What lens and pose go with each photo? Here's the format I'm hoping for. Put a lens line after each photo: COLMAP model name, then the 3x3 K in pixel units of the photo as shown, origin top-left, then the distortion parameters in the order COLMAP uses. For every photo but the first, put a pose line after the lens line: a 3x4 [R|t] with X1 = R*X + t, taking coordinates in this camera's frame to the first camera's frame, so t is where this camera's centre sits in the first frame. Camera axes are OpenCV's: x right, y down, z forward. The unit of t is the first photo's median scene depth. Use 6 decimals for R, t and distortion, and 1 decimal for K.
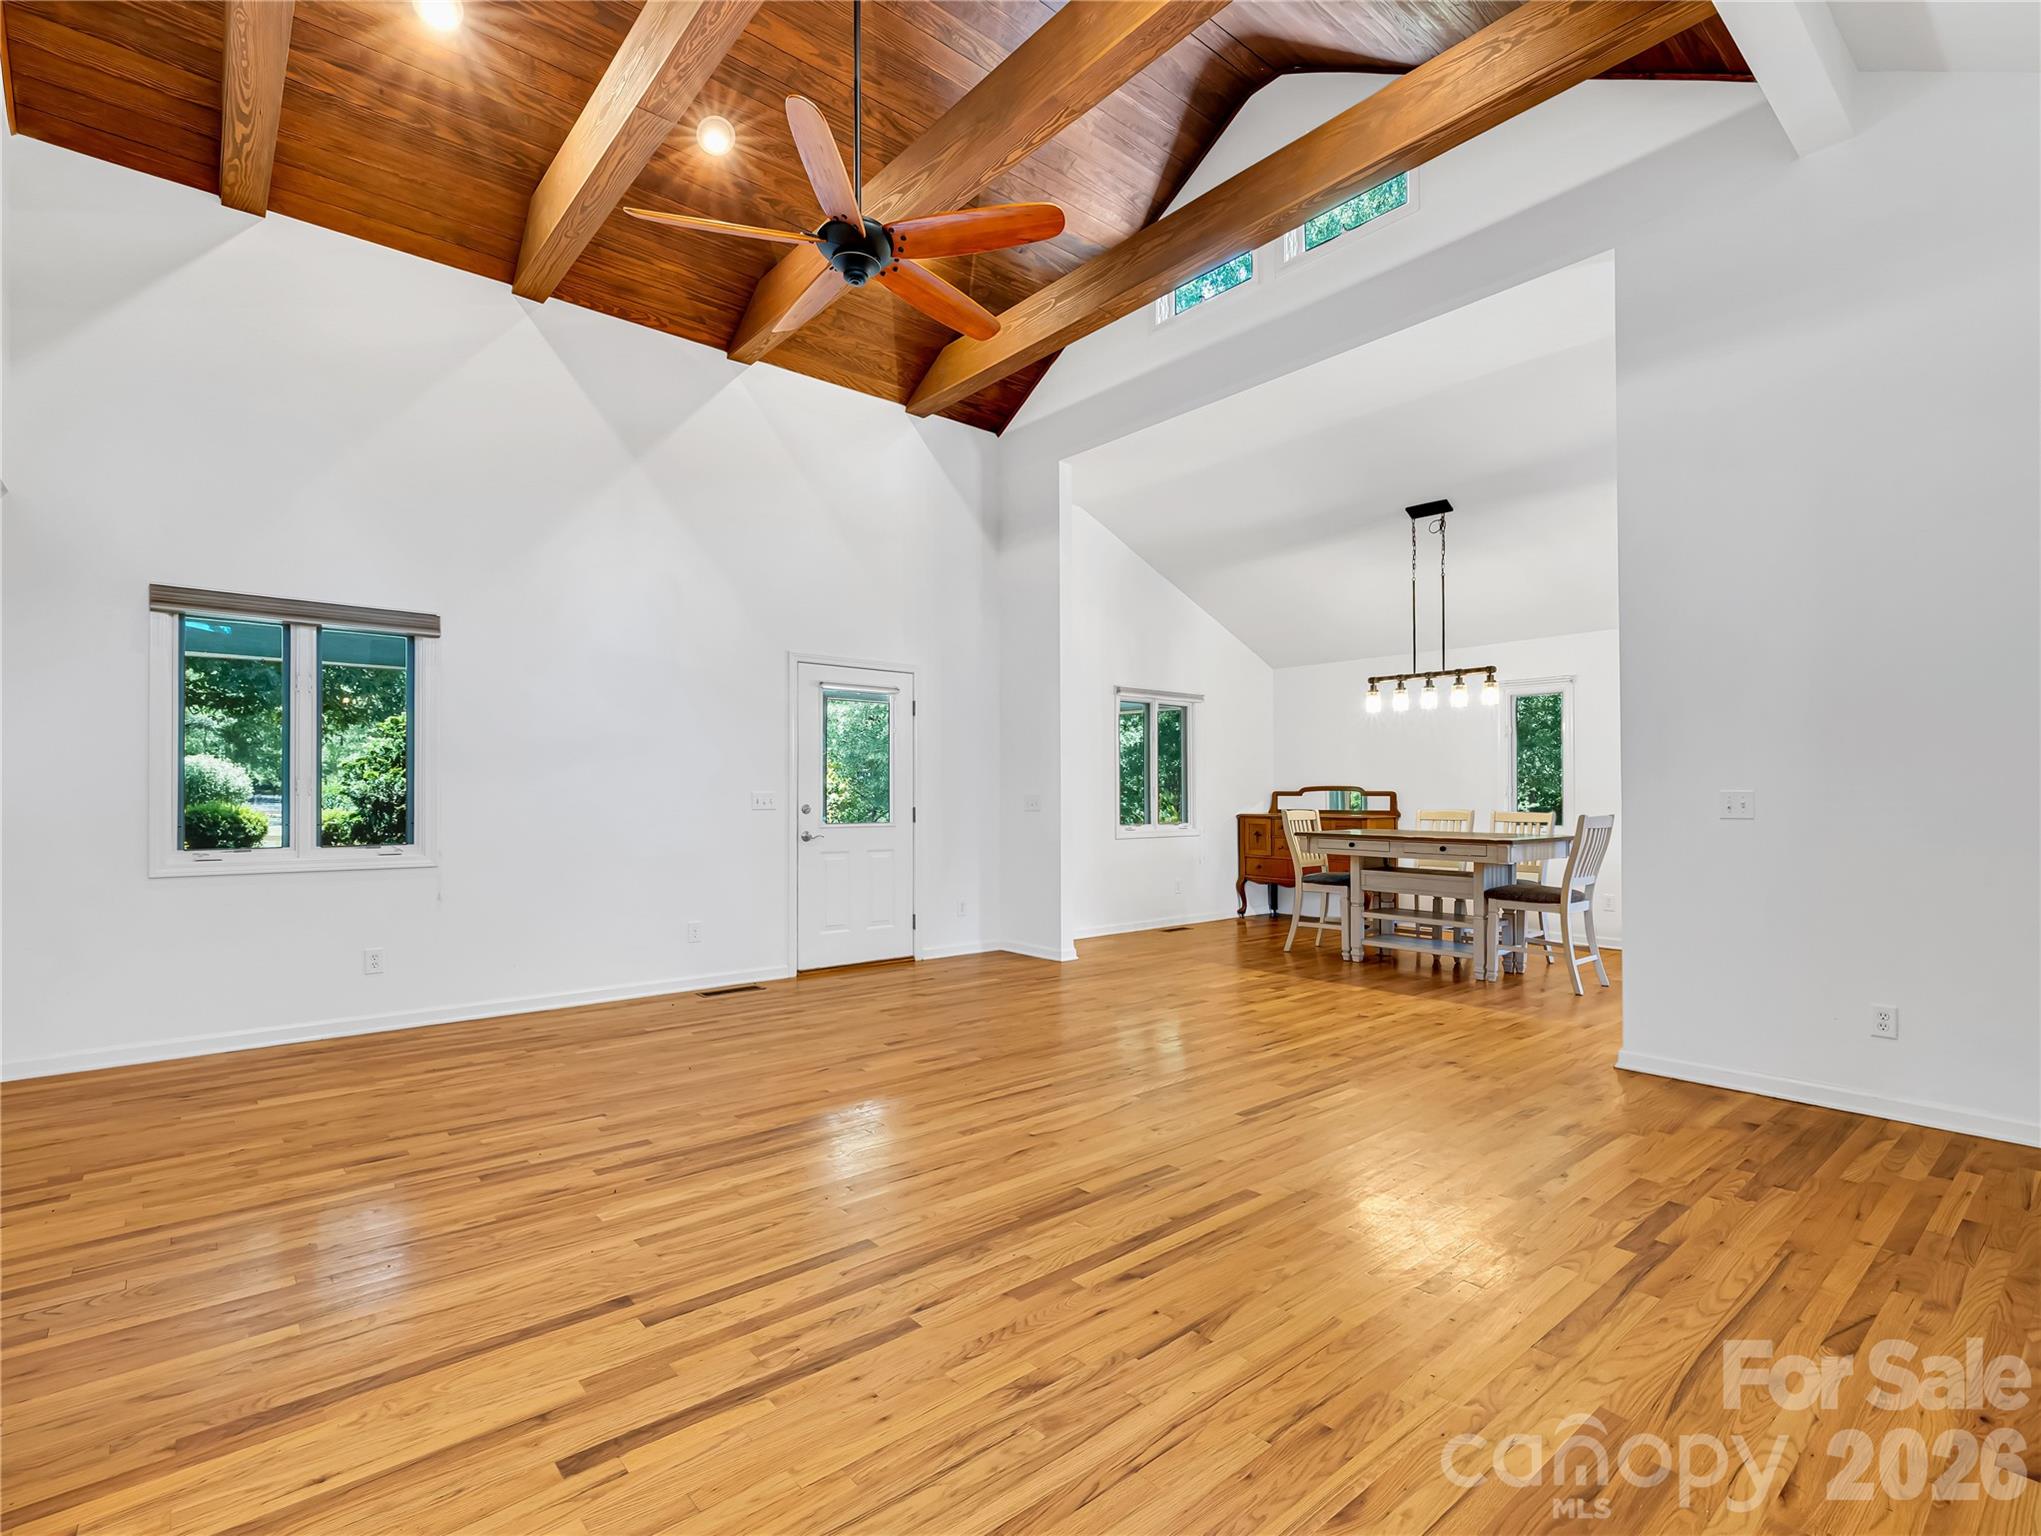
lens RADIAL K [[981.8, 0, 1003.1], [0, 981.8, 783.0], [0, 0, 1]] dist [-0.004718, -0.002343]
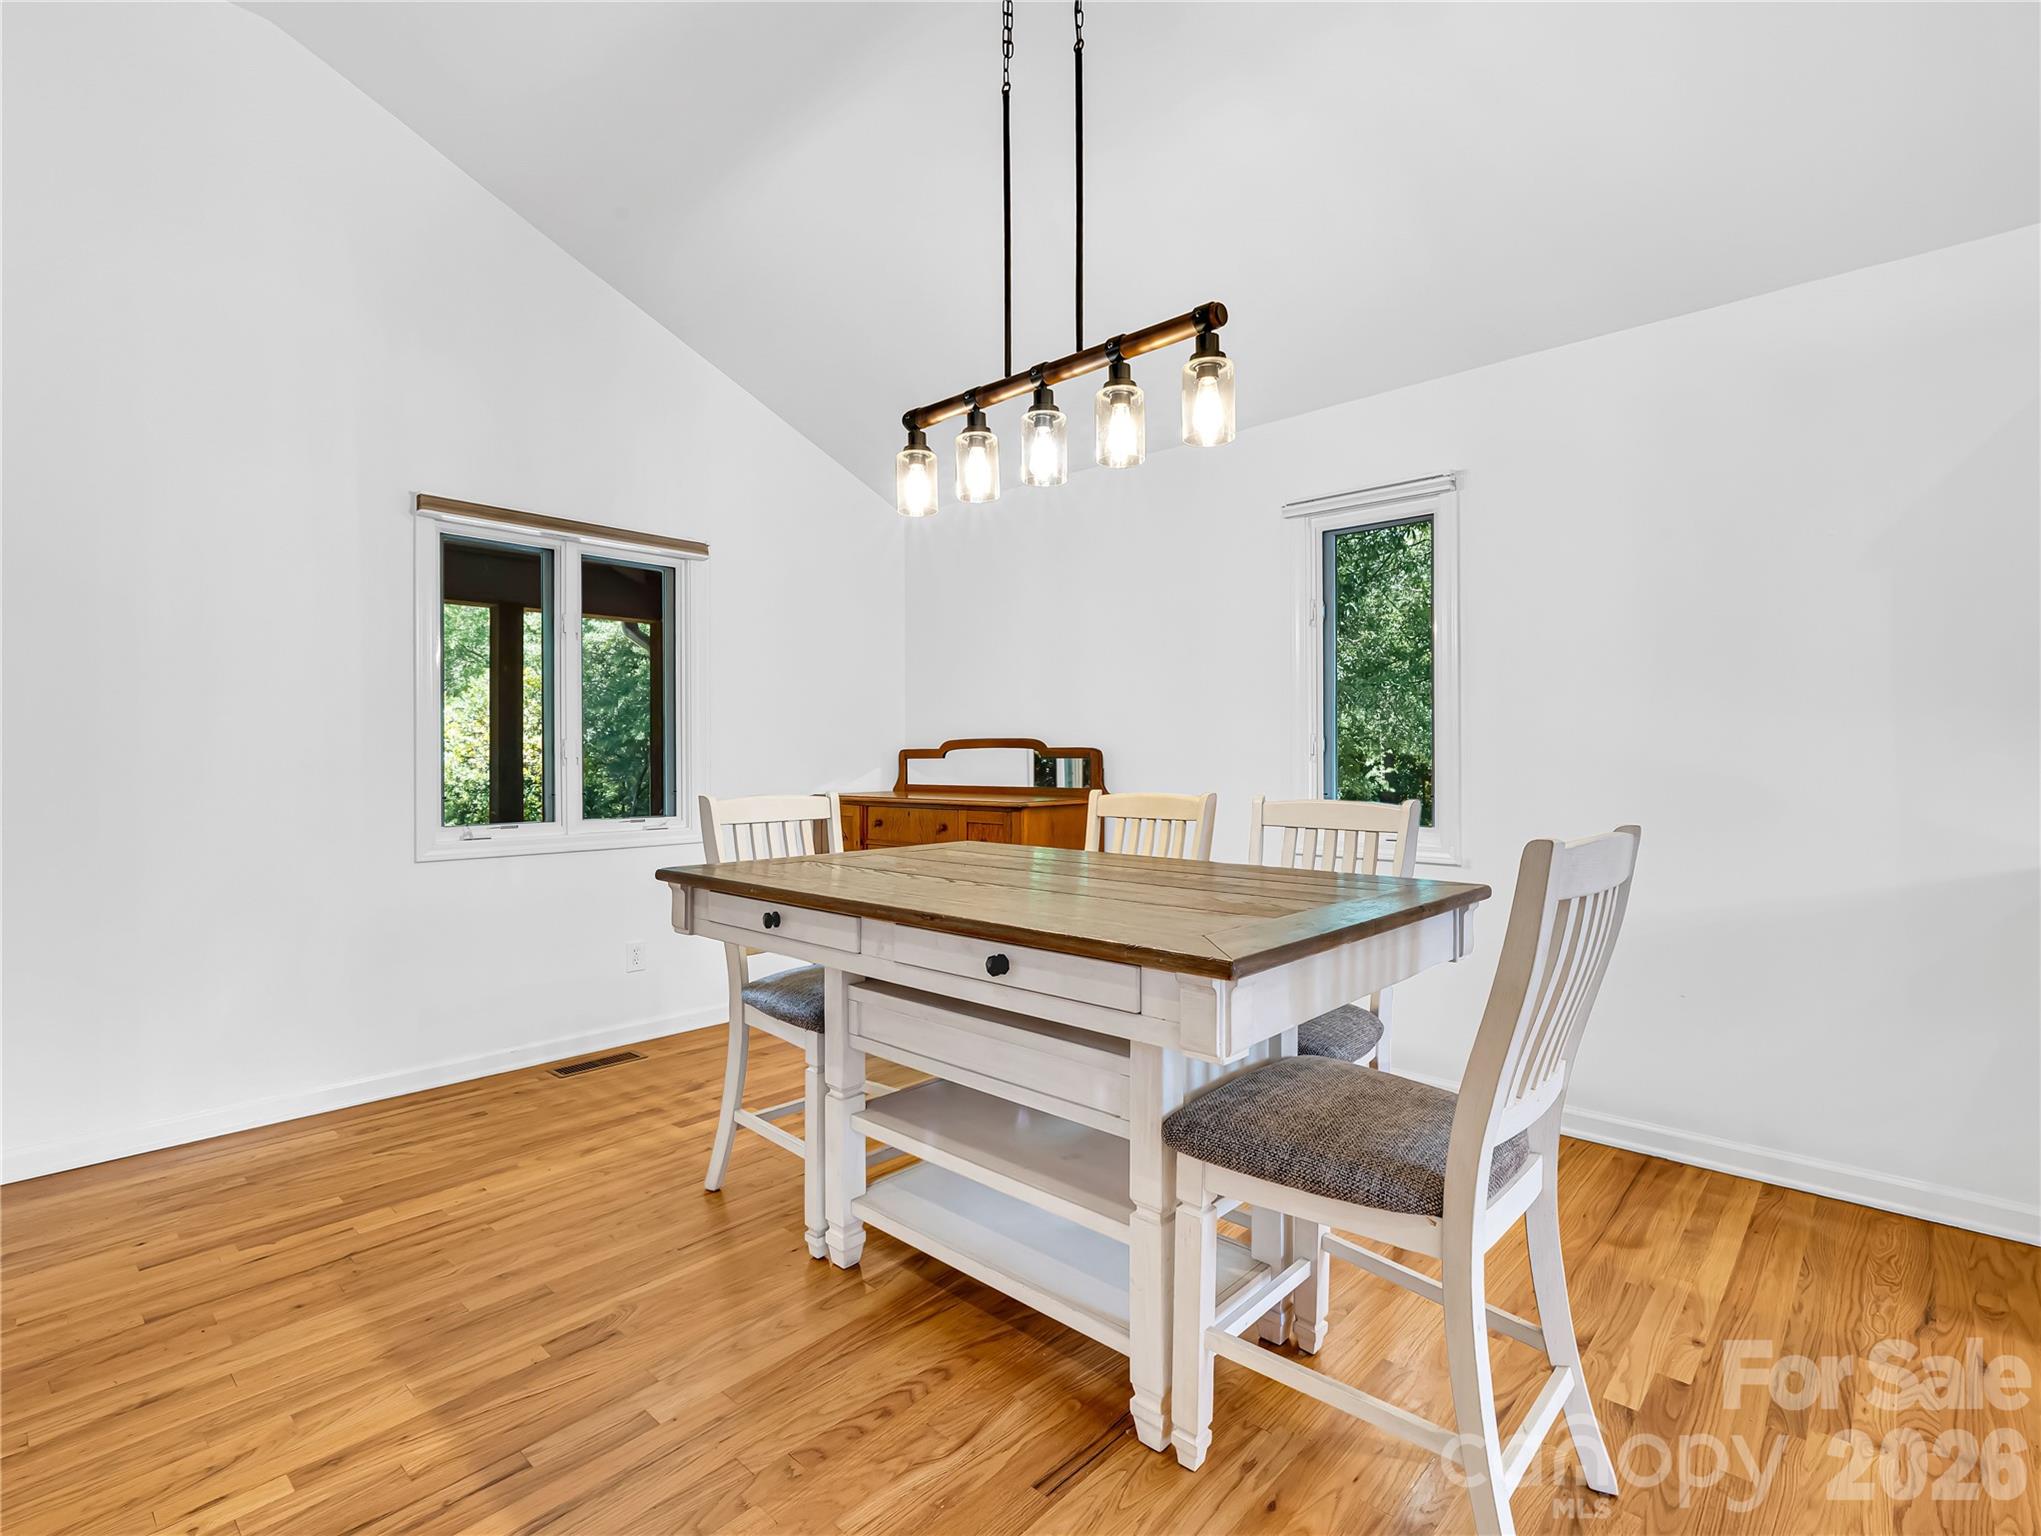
lens RADIAL K [[981.8, 0, 1017.8], [0, 981.8, 752.6], [0, 0, 1]] dist [-0.004718, -0.002343]
pose [[0.991706, -0.001576, 0.128520, 0.375601], [0.000926, 0.999987, 0.005111, 0.010166], [-0.128526, -0.004949, 0.991694, 0.669485]]
